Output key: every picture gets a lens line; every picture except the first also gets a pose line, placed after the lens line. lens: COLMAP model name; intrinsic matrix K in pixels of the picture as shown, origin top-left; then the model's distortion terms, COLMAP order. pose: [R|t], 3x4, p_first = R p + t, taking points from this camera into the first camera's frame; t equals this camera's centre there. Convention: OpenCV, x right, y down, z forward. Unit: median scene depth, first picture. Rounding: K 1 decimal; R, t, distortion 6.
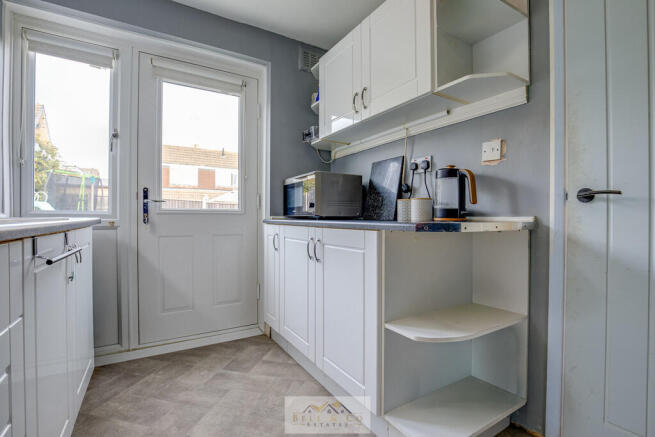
lens RADIAL K [[314.1, 0, 327.5], [0, 314.1, 218.5], [0, 0, 1]] dist [-0.001901, -0.000055]
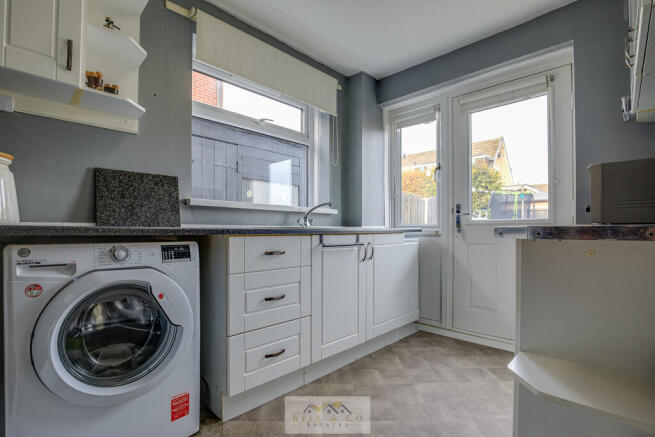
lens RADIAL K [[312.9, 0, 327.4], [0, 312.9, 232.5], [0, 0, 1]] dist [0.000351, 0.000157]
pose [[0.260097, 0.004766, -0.965571, 0.507052], [-0.003152, 0.999987, 0.004086, 0.012211], [0.965577, 0.001981, 0.260109, 0.178725]]
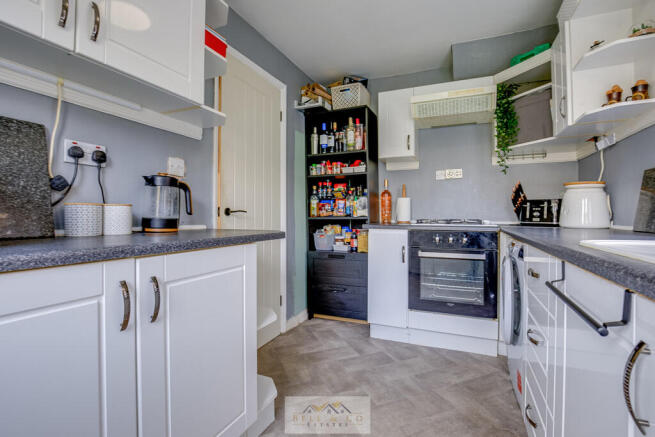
lens RADIAL K [[332.9, 0, 327.5], [0, 332.9, 218.5], [0, 0, 1]] dist [-0.000435, -0.000023]
pose [[-0.585644, 0.004480, 0.810556, -1.075777], [0.008708, 0.999962, 0.000765, -0.034594], [-0.810521, 0.007506, -0.585661, 1.748075]]
